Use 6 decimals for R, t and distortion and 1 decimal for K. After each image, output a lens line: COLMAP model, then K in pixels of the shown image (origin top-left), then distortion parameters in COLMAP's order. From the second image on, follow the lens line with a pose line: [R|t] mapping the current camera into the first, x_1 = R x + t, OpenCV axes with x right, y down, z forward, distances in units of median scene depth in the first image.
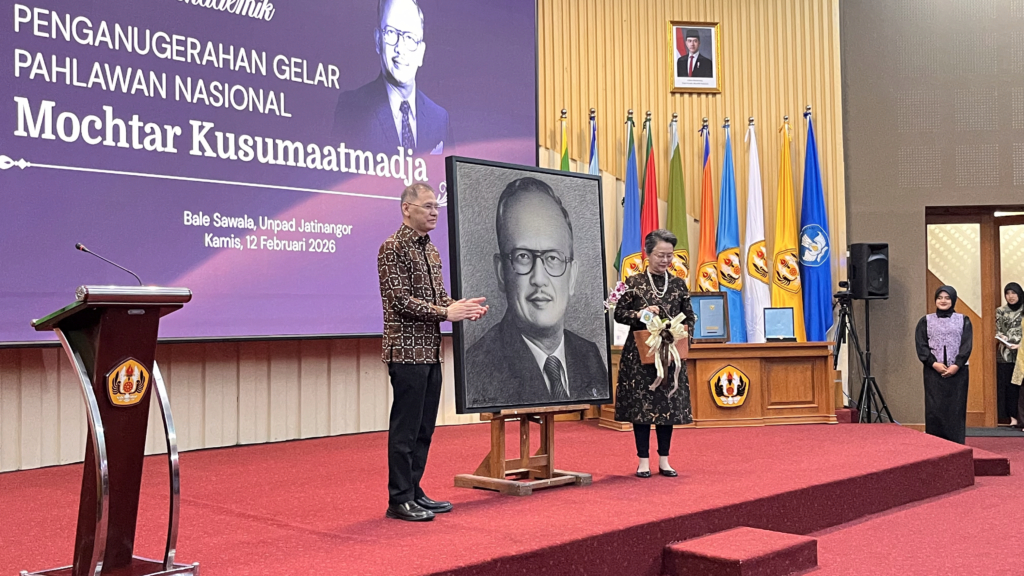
lens RADIAL K [[1114.0, 0, 512.0], [0, 1114.0, 288.0], [0, 0, 1]] dist [0.080577, -0.174075]
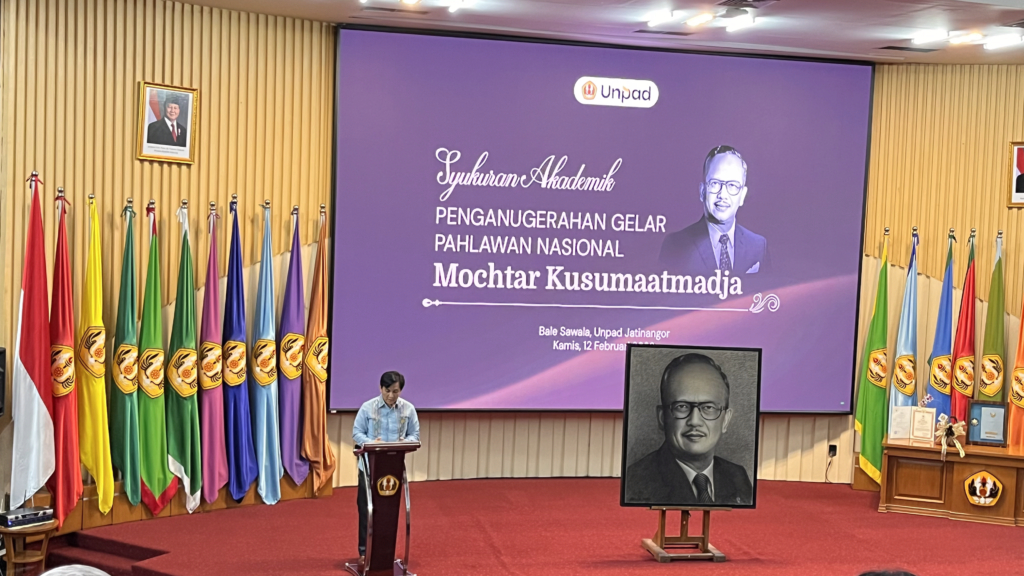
lens RADIAL K [[1268.7, 0, 509.4], [0, 1268.7, 289.3], [0, 0, 1]] dist [0.132550, -0.420426]
pose [[0.838719, 0.081041, -0.538501, 0.581850], [-0.037403, 0.995102, 0.091502, -0.267685], [0.543279, -0.056603, 0.837642, -0.452337]]
